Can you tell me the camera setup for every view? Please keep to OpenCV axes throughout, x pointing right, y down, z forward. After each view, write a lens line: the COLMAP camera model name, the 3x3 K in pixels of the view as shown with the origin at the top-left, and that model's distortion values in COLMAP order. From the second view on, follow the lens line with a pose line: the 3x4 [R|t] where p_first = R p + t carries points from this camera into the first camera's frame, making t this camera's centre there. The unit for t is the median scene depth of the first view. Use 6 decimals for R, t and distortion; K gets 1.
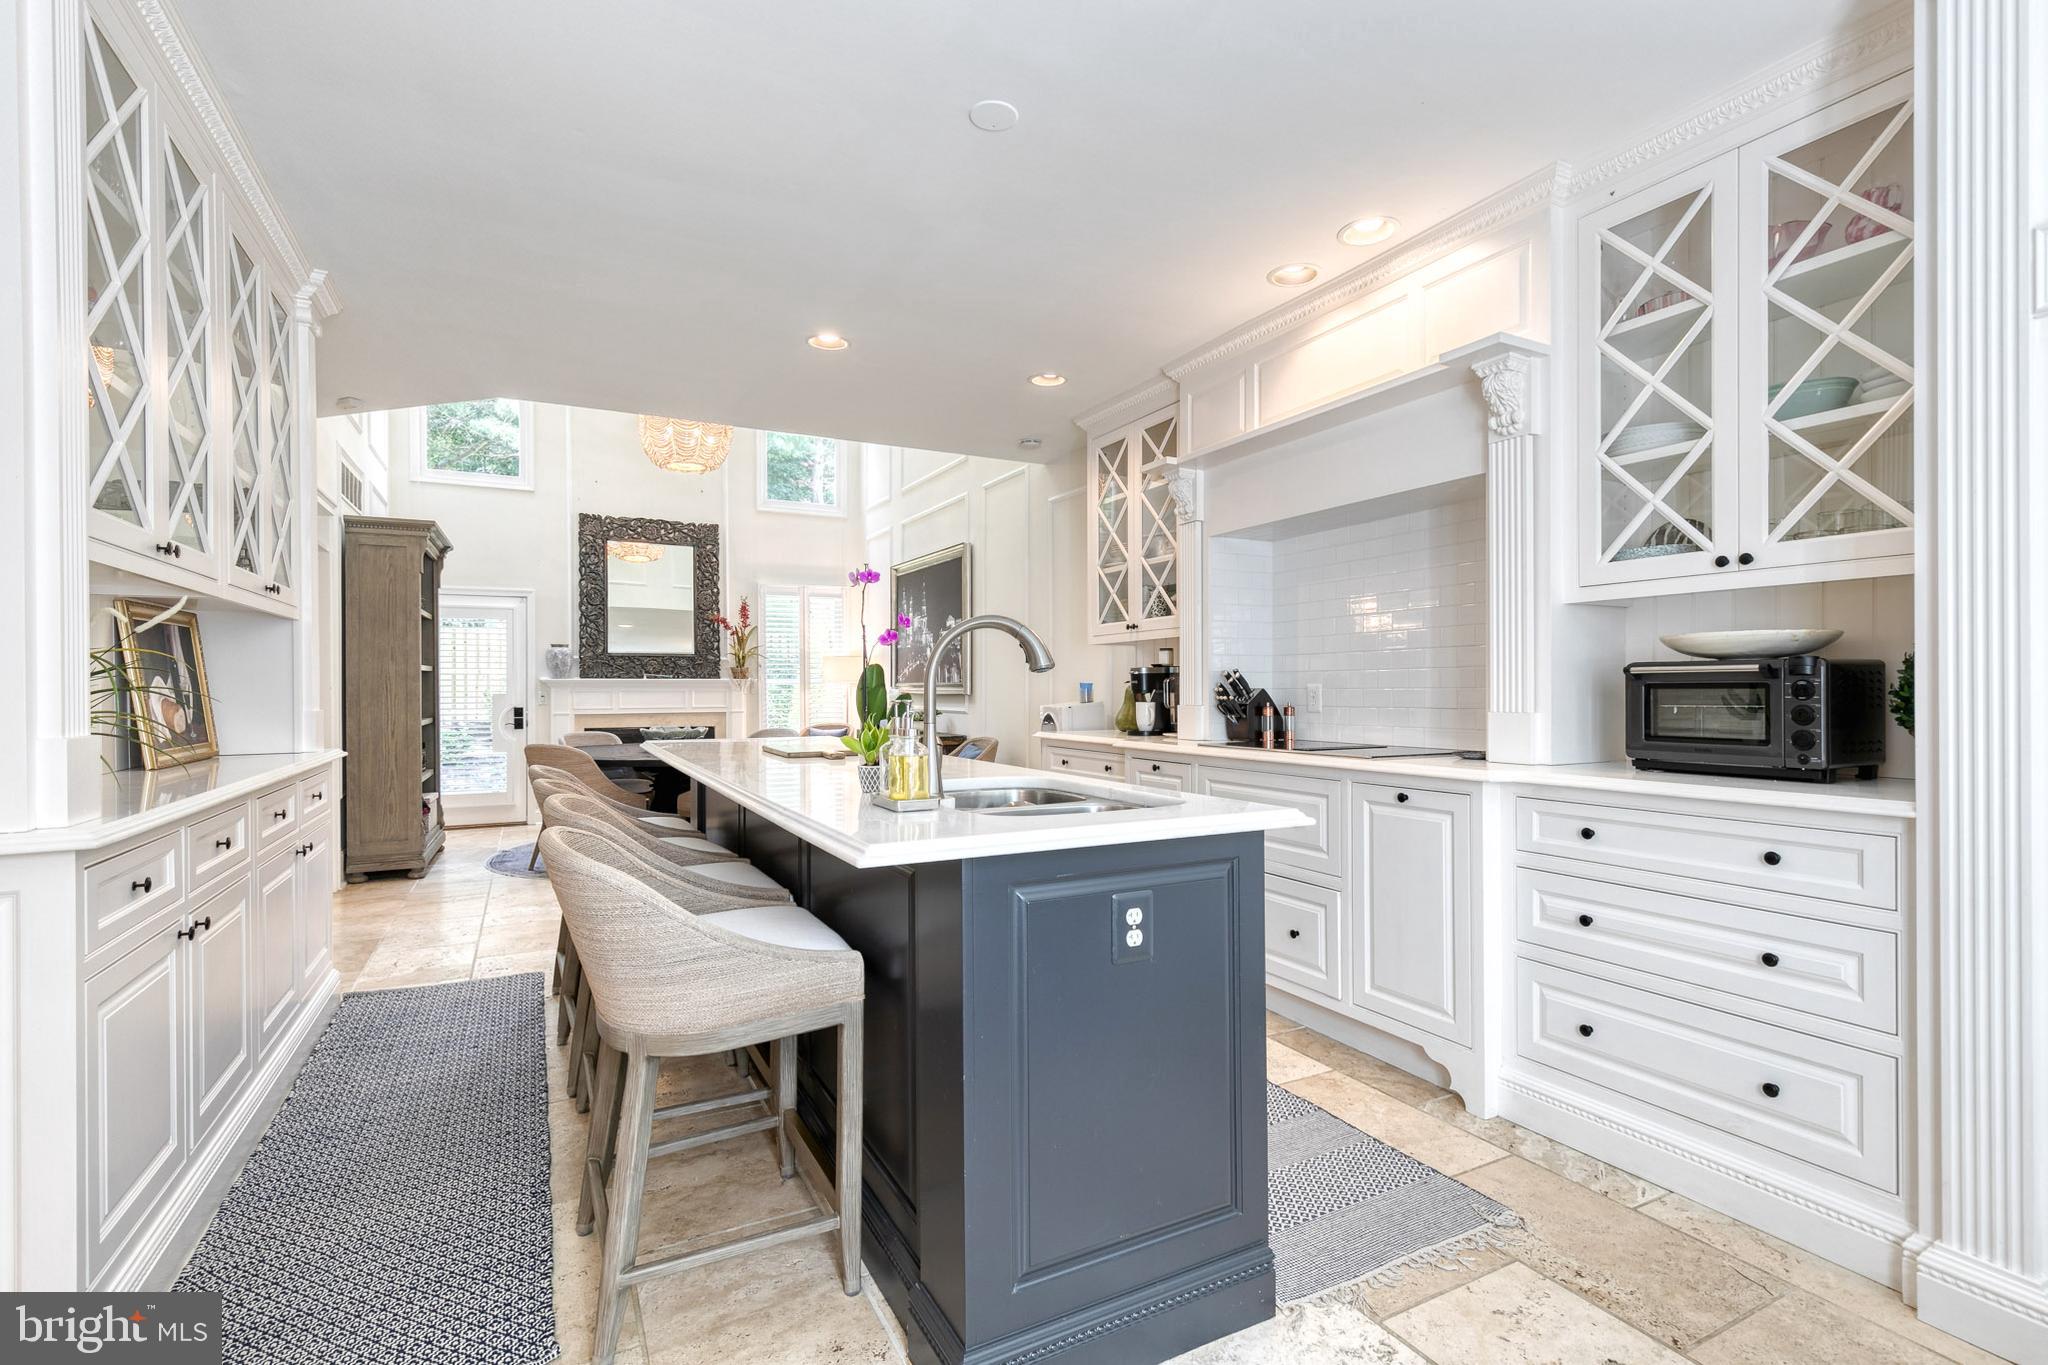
lens RADIAL K [[929.4, 0, 1029.4], [0, 929.4, 686.3], [0, 0, 1]] dist [0.014317, -0.000373]
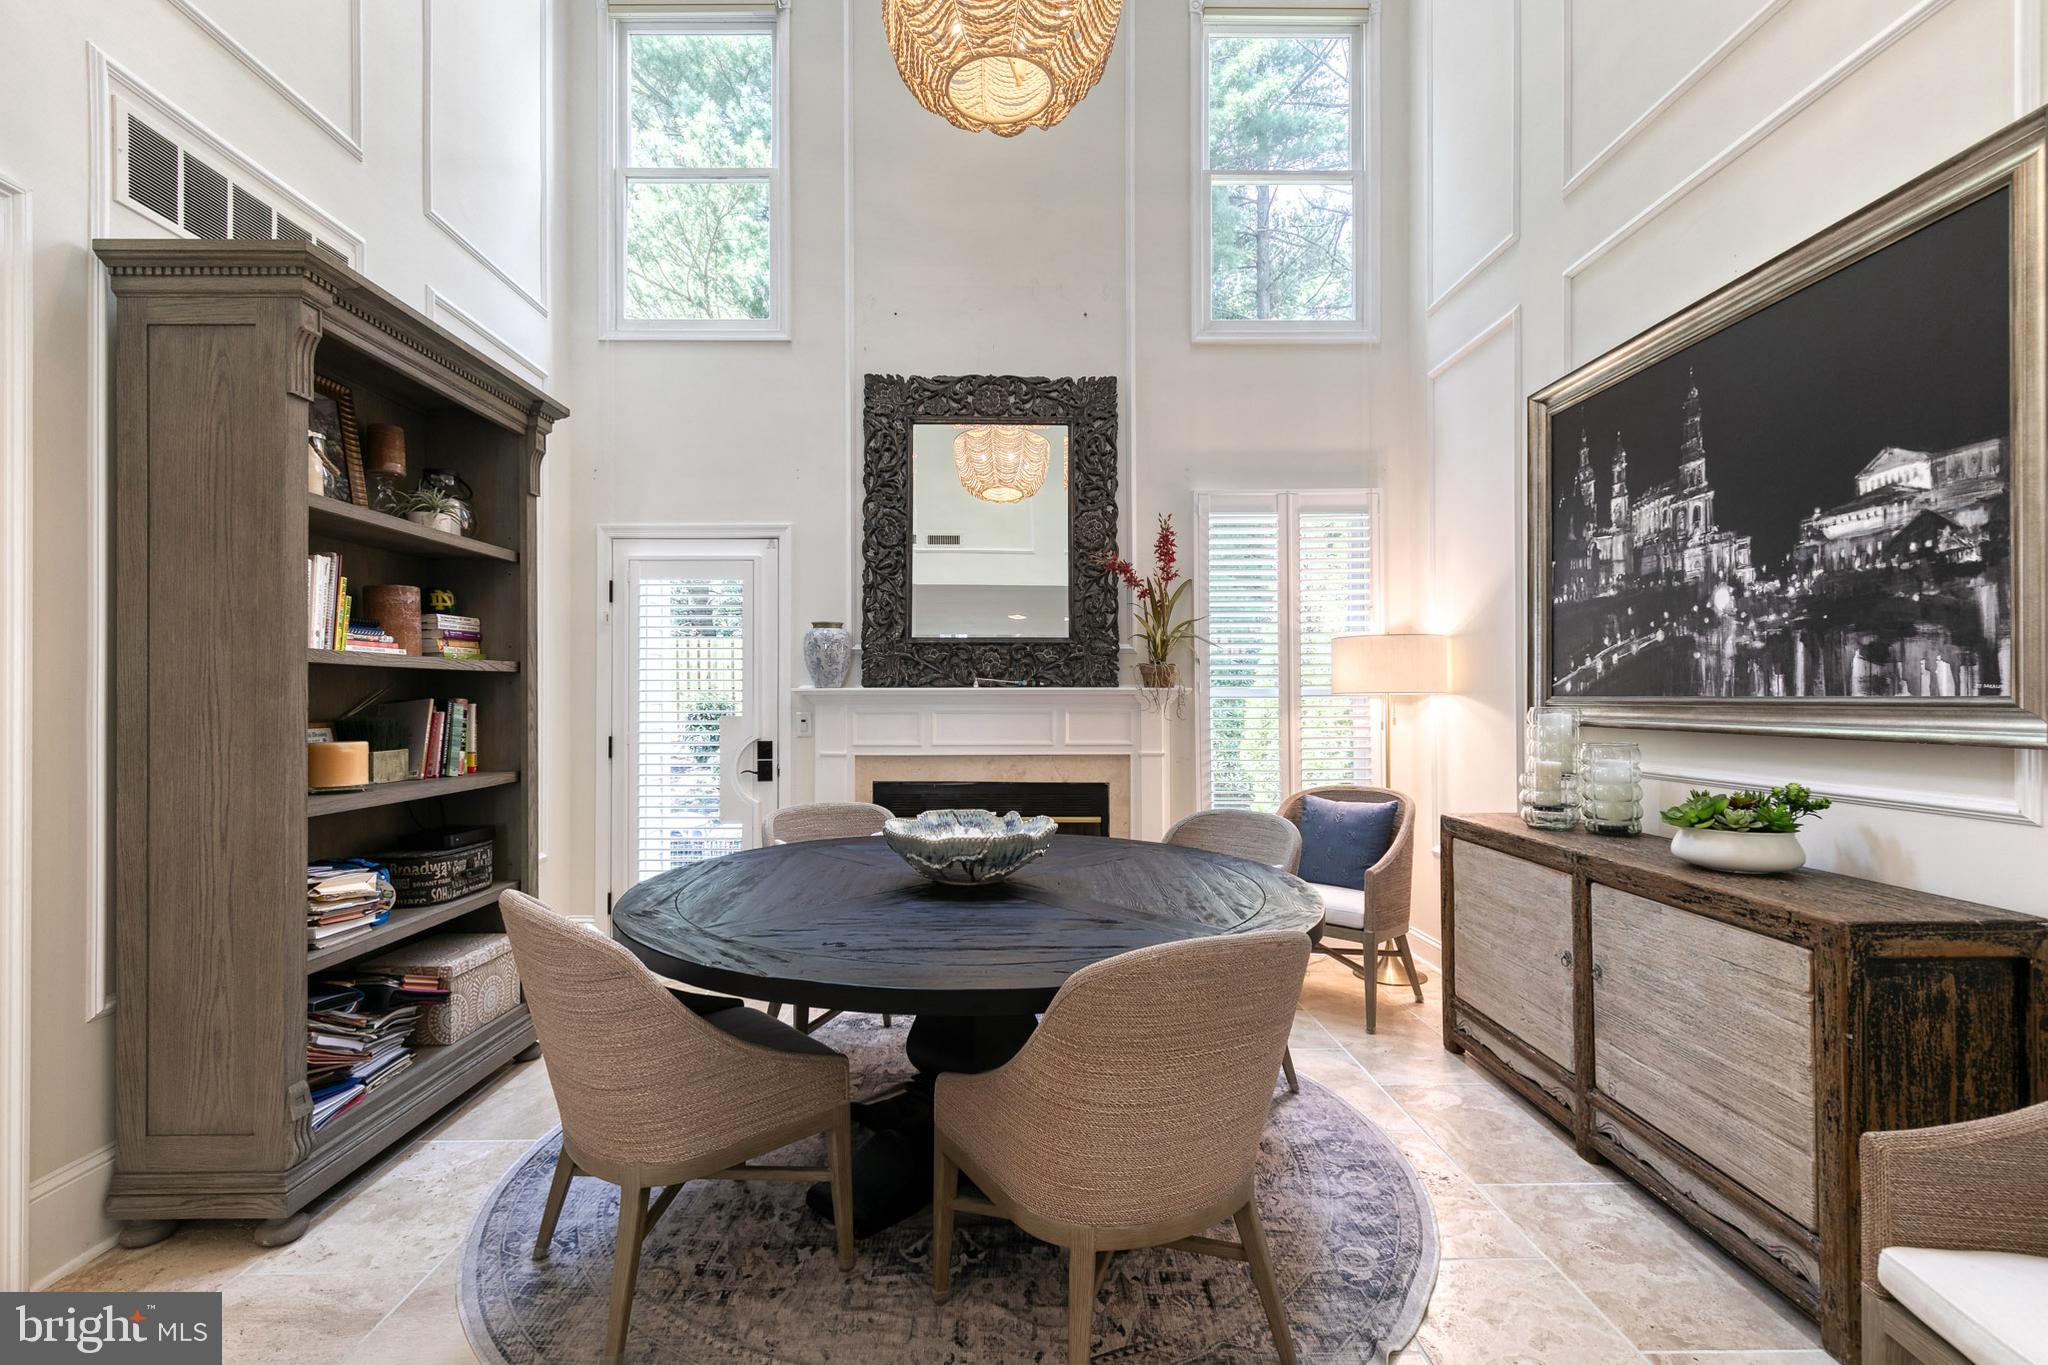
lens RADIAL K [[953.7, 0, 1006.7], [0, 953.7, 692.1], [0, 0, 1]] dist [0.011821, -0.001085]
pose [[0.889327, -0.001905, -0.457269, -0.164698], [-0.000296, 0.999989, -0.004742, -0.003381], [0.457273, 0.004352, 0.889316, 0.559977]]
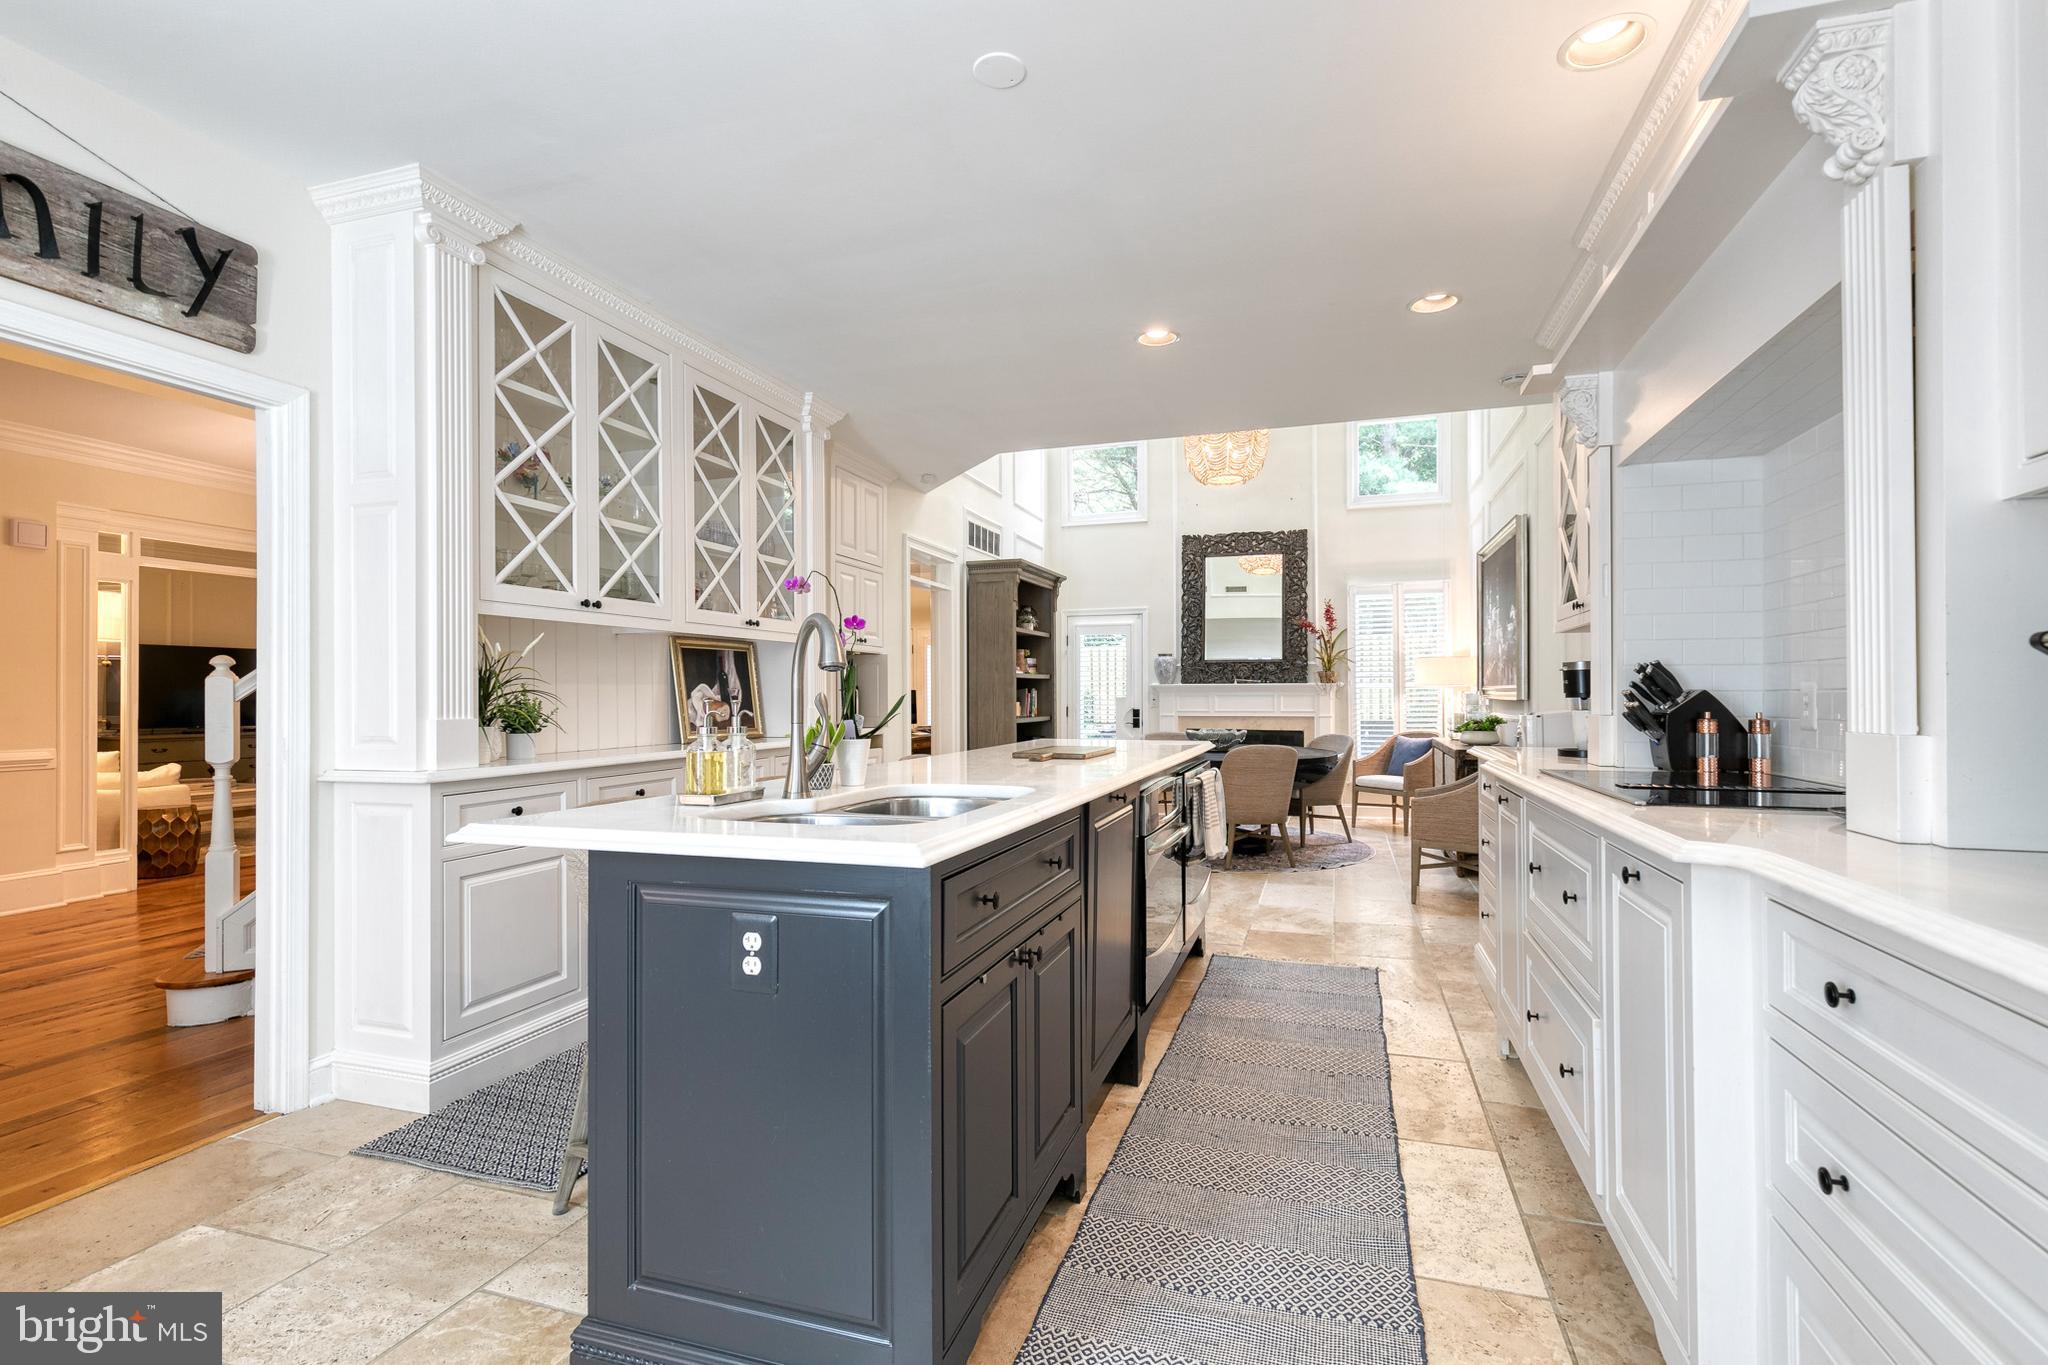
lens RADIAL K [[915.7, 0, 1038.2], [0, 915.7, 694.1], [0, 0, 1]] dist [0.008626, 0.000052]
pose [[0.703116, 0.000324, -0.711076, 0.175737], [0.001238, 0.999998, 0.001680, 0.001655], [0.711075, -0.002062, 0.703114, 0.108792]]
